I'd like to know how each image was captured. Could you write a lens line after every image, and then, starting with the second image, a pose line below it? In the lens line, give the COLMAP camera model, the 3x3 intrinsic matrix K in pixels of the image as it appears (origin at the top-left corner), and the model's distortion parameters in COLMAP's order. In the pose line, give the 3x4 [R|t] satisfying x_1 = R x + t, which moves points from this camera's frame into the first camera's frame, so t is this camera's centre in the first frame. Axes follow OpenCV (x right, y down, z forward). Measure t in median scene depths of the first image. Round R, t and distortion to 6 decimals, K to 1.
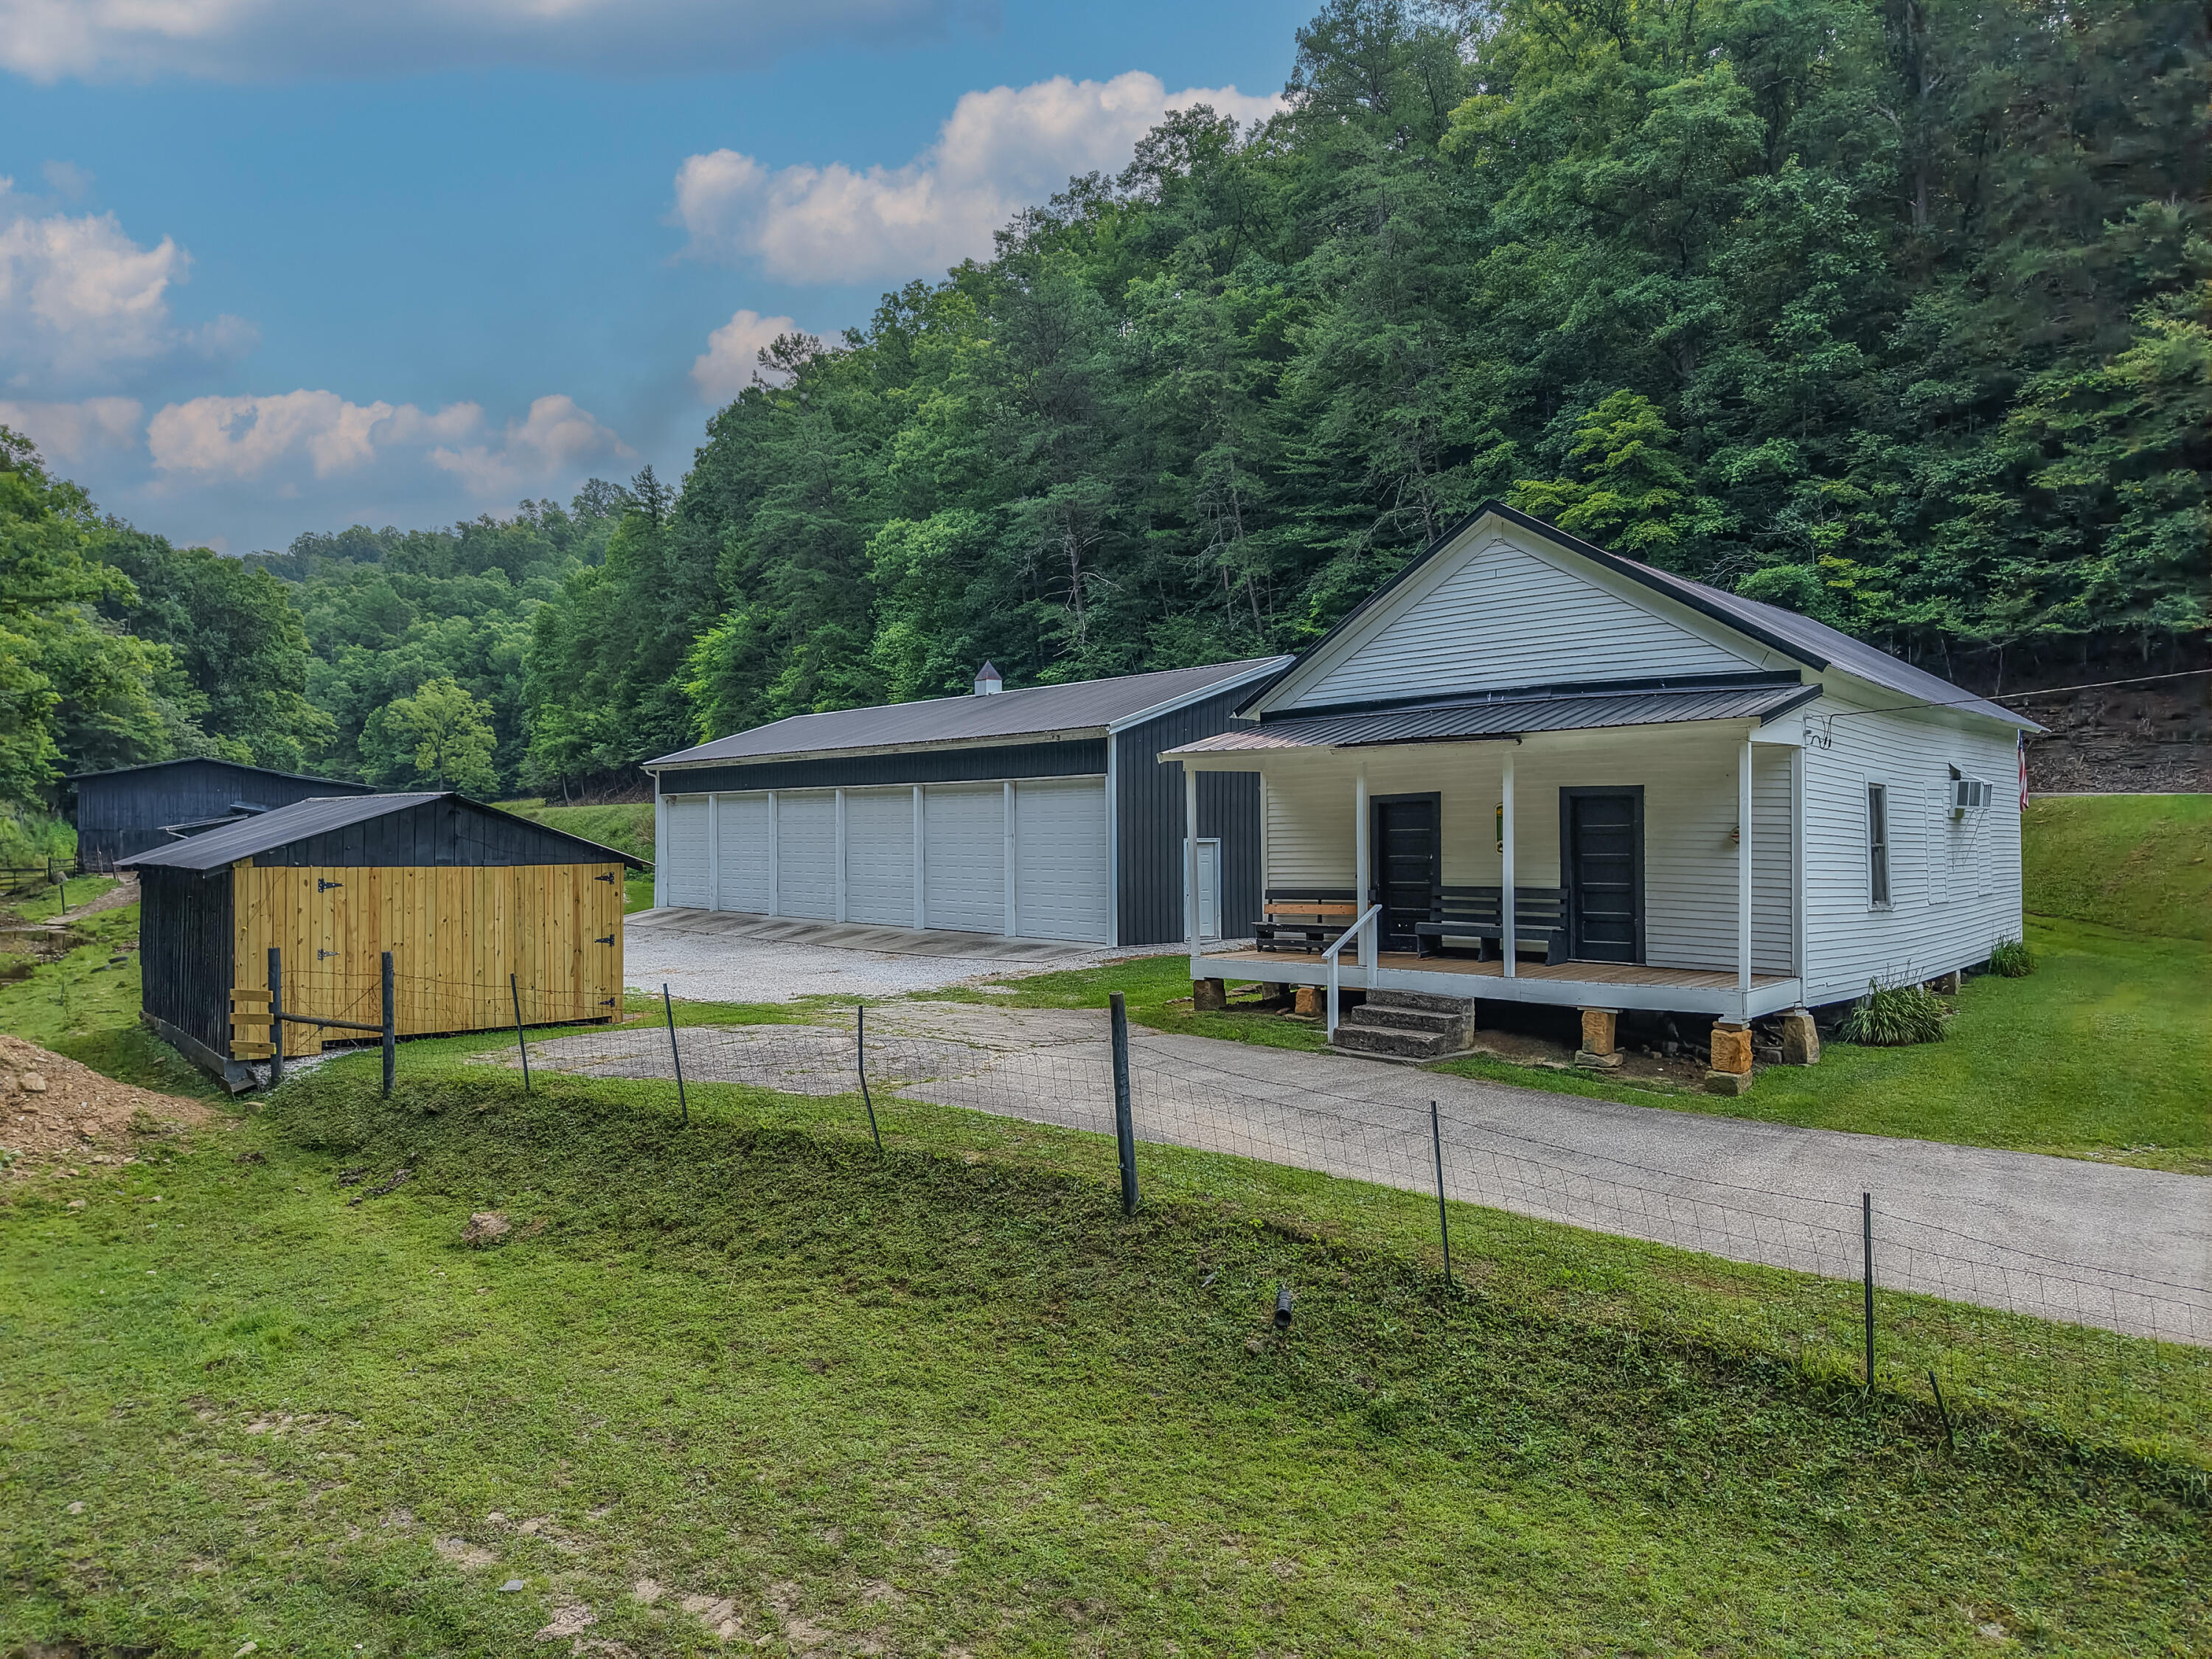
lens RADIAL K [[1572.1, 0, 1109.3], [0, 1572.1, 827.6], [0, 0, 1]] dist [-0.013008, -0.003404]
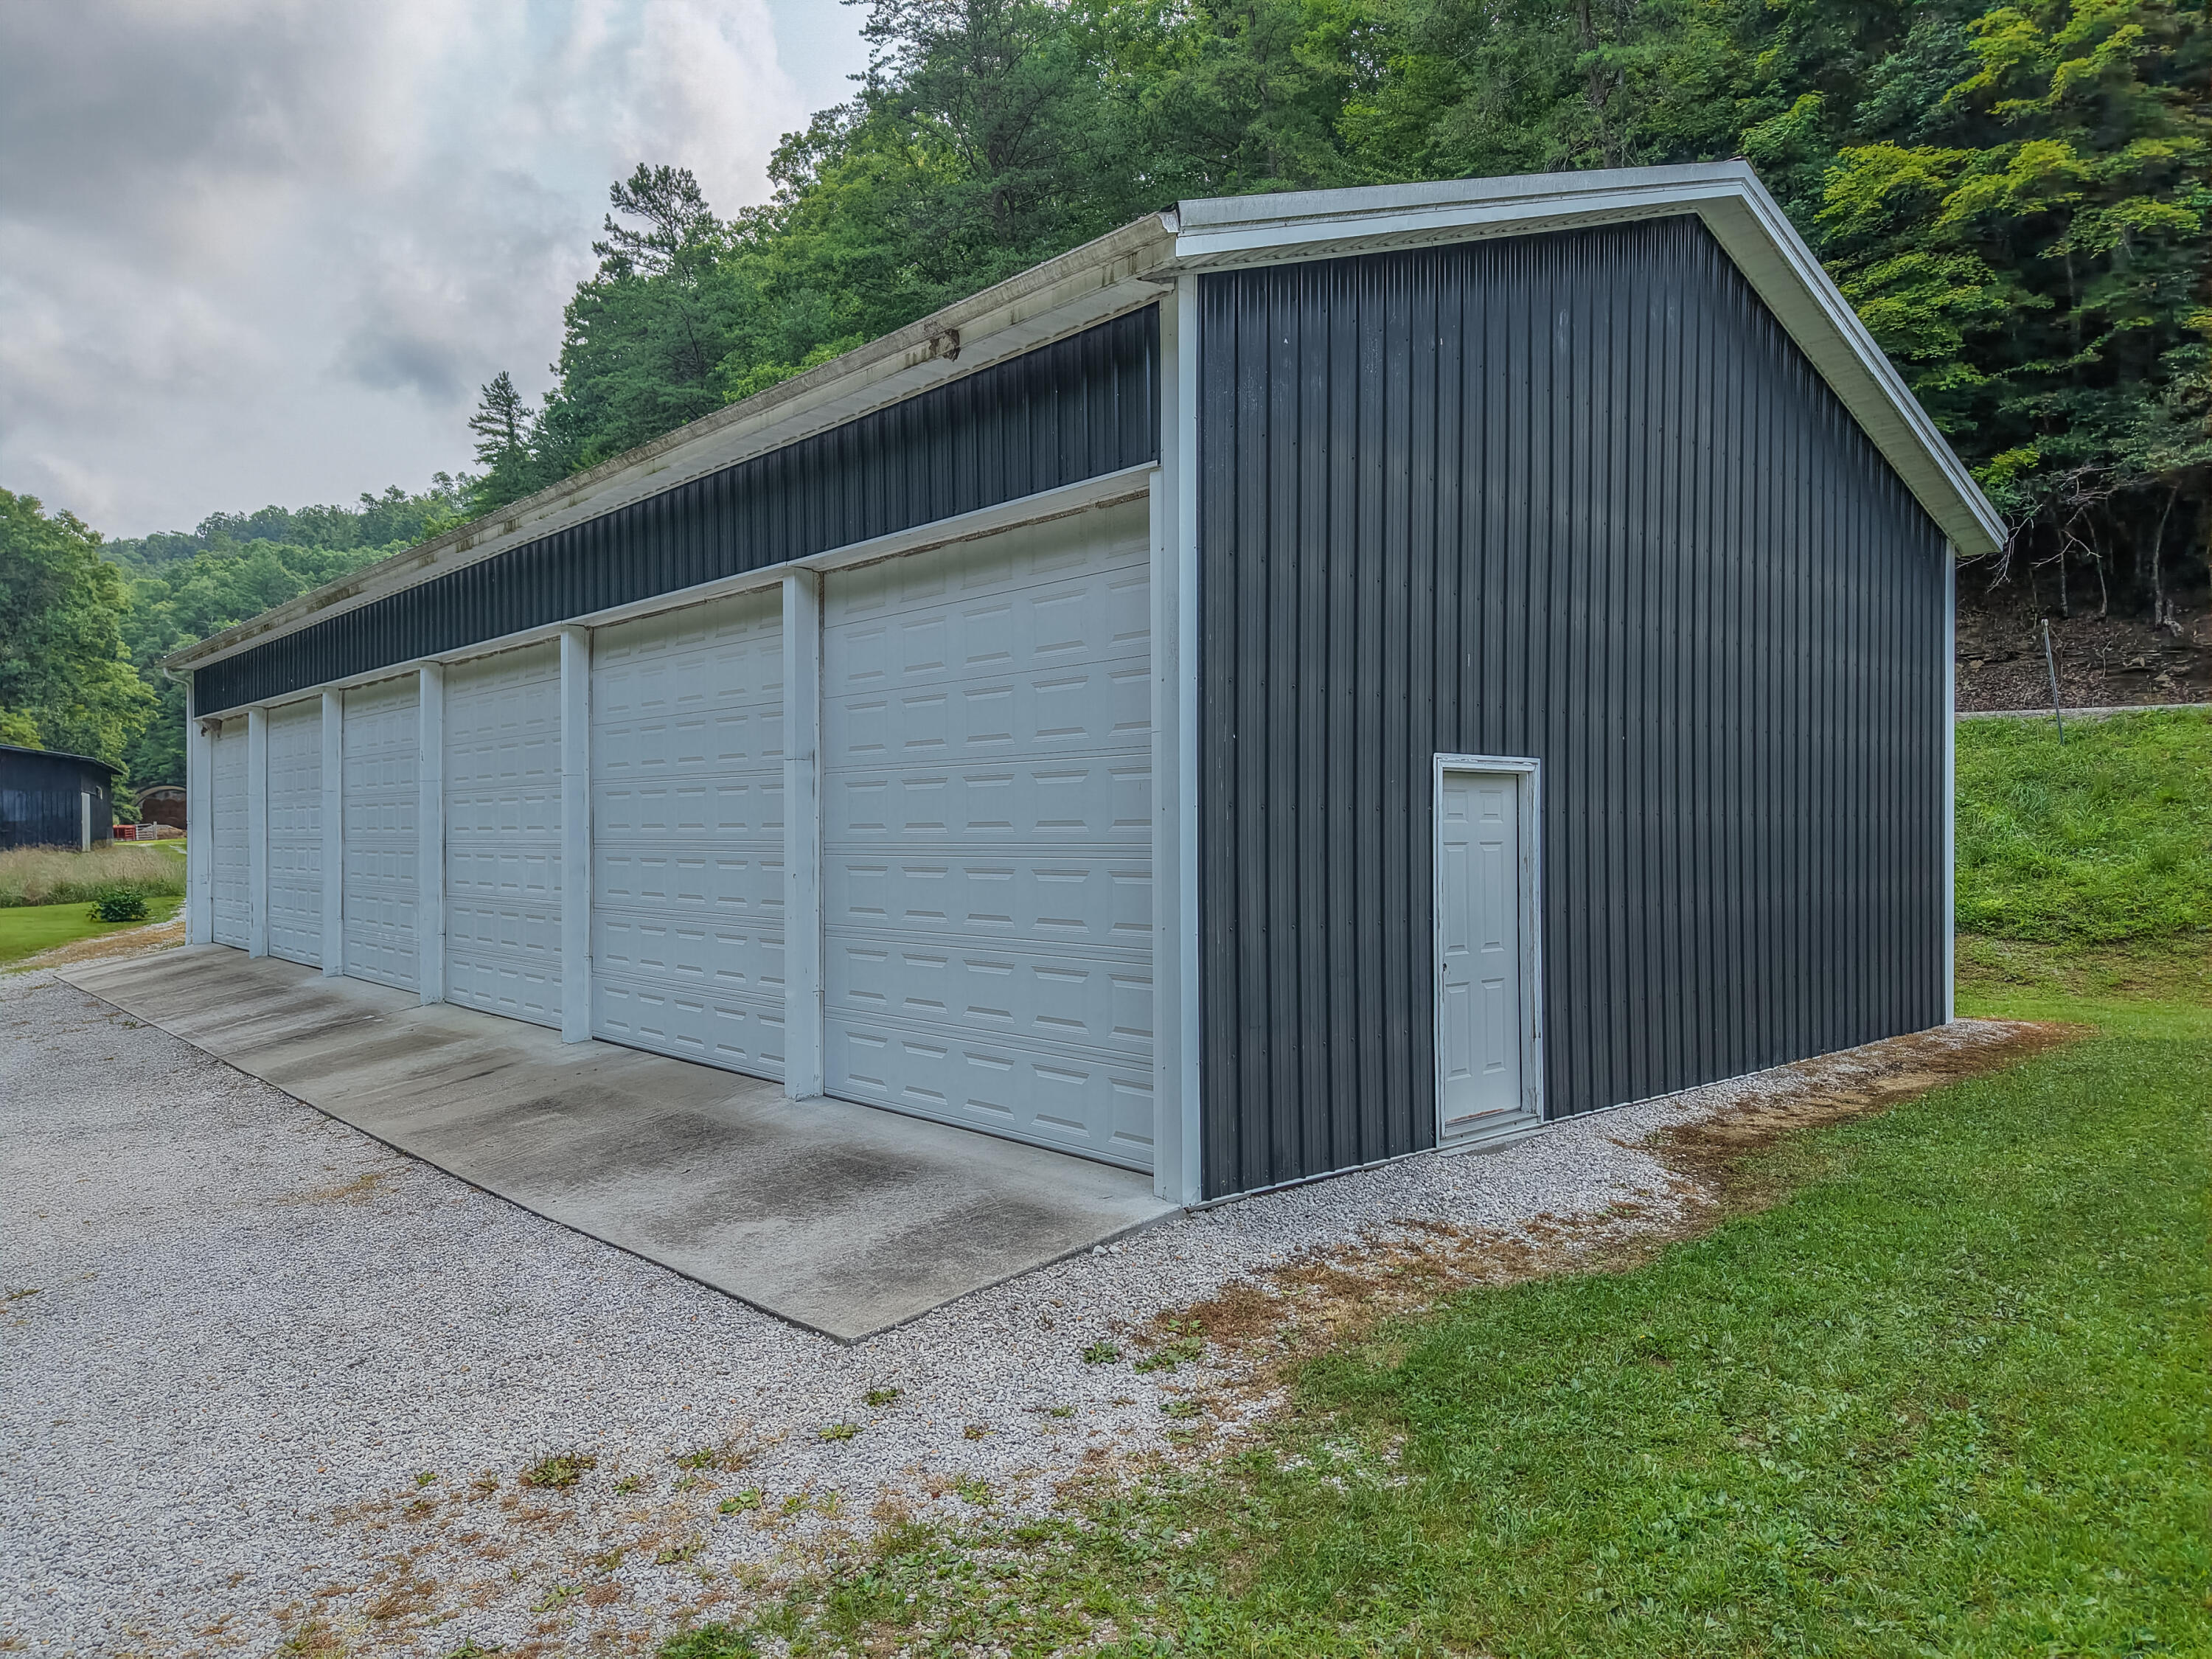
lens RADIAL K [[1572.1, 0, 1104.6], [0, 1572.1, 833.6], [0, 0, 1]] dist [-0.013008, -0.003404]
pose [[0.999649, 0.000769, 0.026469, -0.008587], [-0.000884, 0.999990, 0.004353, 0.011265], [-0.026466, -0.004375, 0.999640, 0.426976]]
